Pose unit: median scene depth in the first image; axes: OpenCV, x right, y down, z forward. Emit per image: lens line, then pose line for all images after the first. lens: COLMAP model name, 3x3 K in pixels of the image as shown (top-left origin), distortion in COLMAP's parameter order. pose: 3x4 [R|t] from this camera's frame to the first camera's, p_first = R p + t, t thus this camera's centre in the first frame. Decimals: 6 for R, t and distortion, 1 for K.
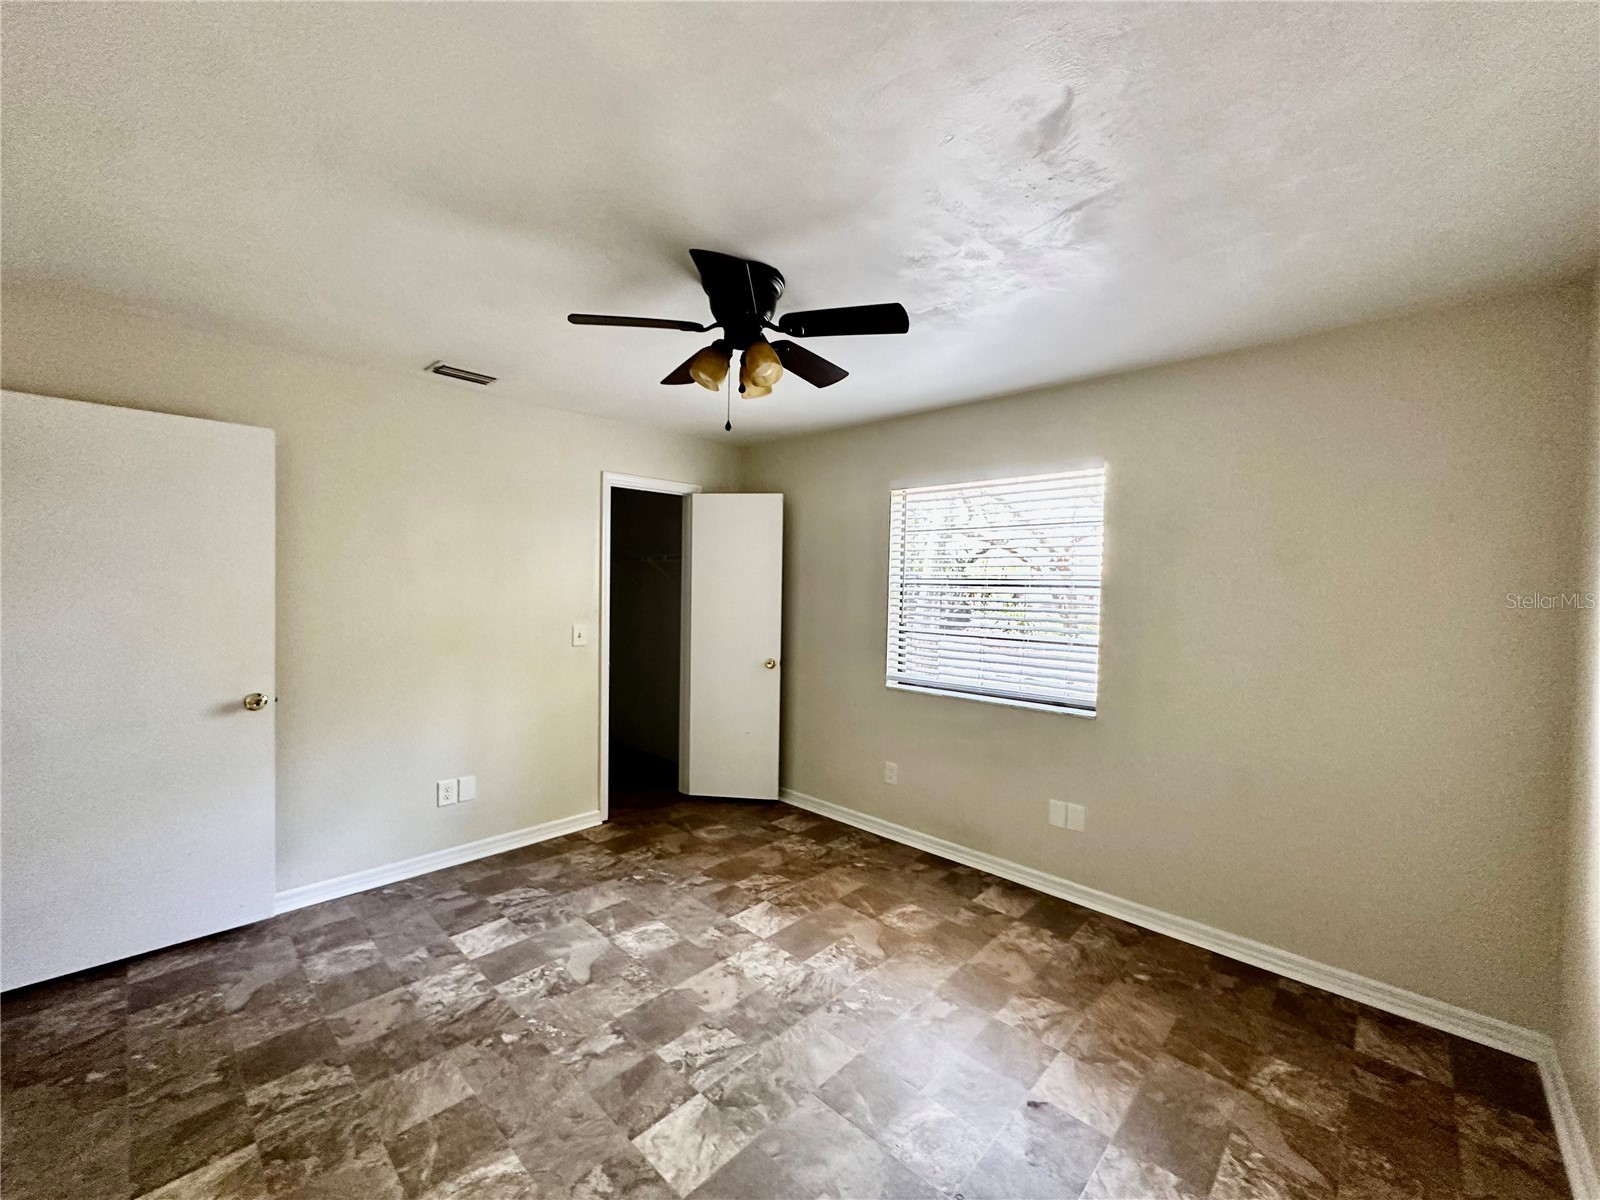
lens RADIAL K [[646.4, 0, 801.6], [0, 646.4, 636.6], [0, 0, 1]] dist [-0.003522, -0.000131]
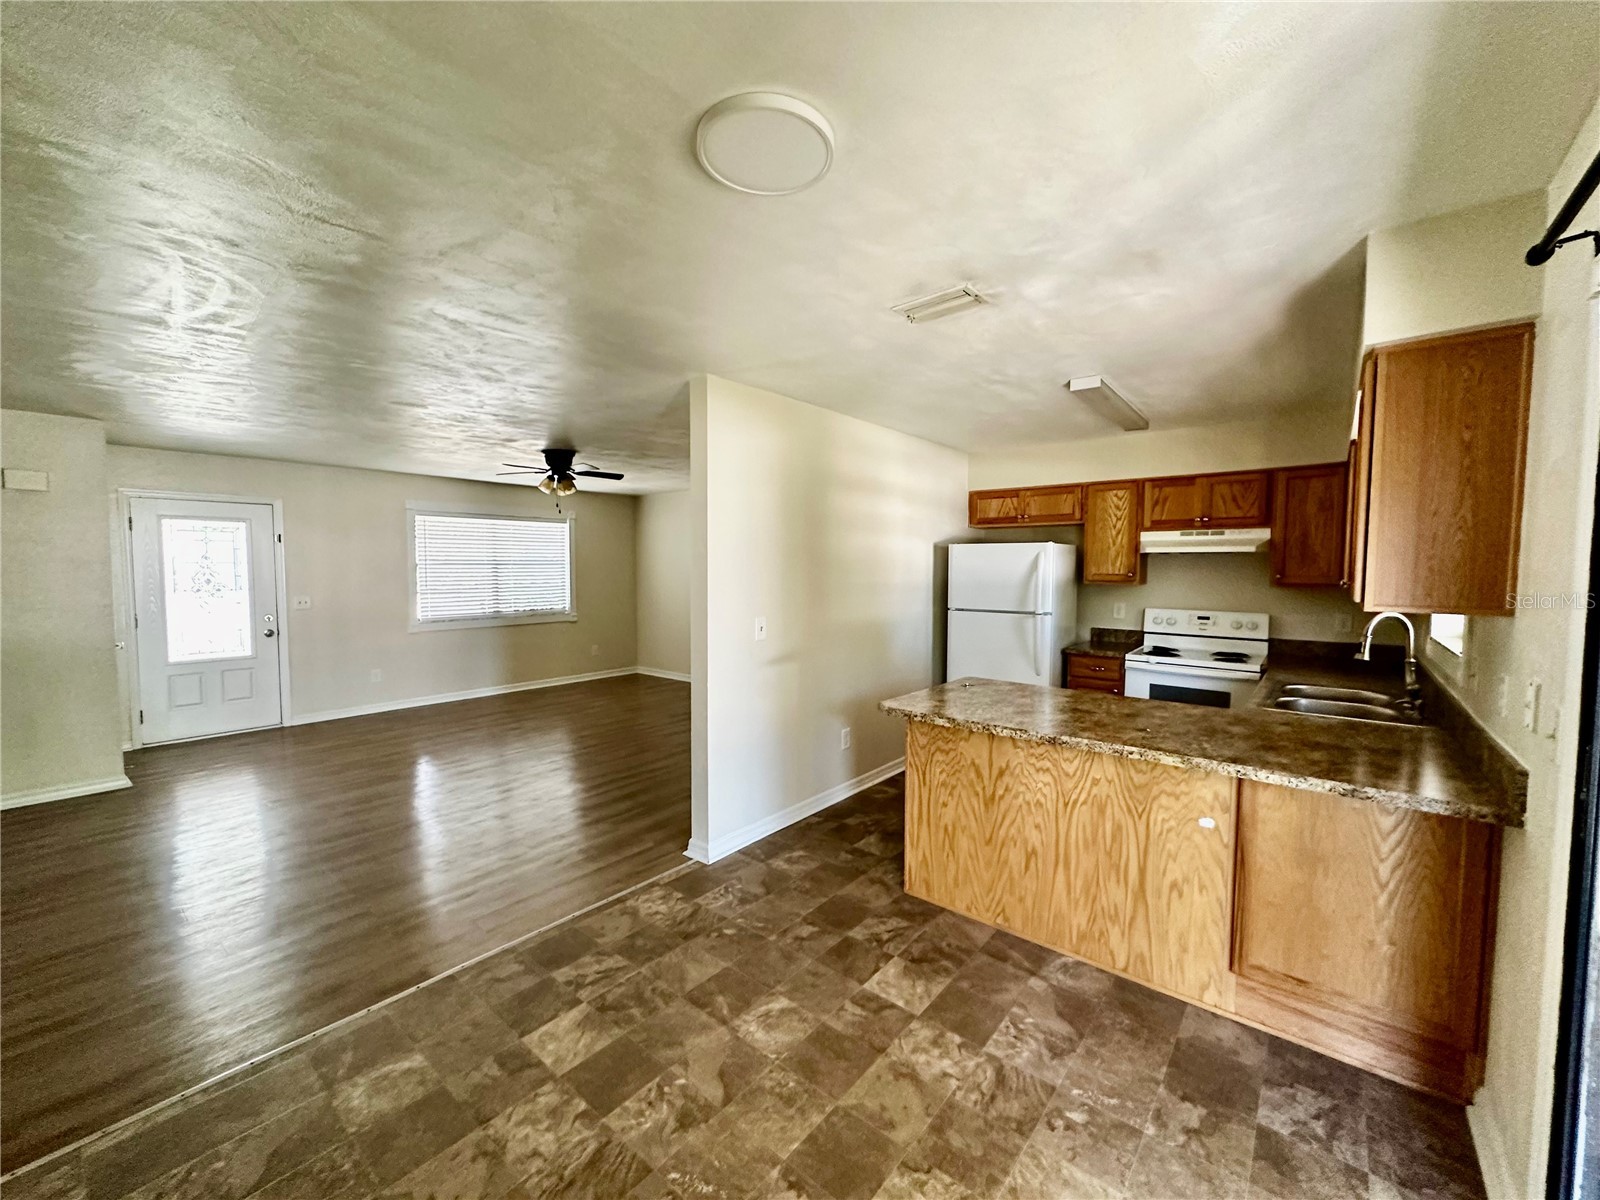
lens RADIAL K [[643.0, 0, 800.0], [0, 643.0, 600.0], [0, 0, 1]] dist [-0.001998, -0.000130]
pose [[0.997758, -0.017291, 0.064647, -0.273857], [0.018996, 0.999485, -0.025863, -0.036647], [-0.064167, 0.027033, 0.997573, 0.213302]]
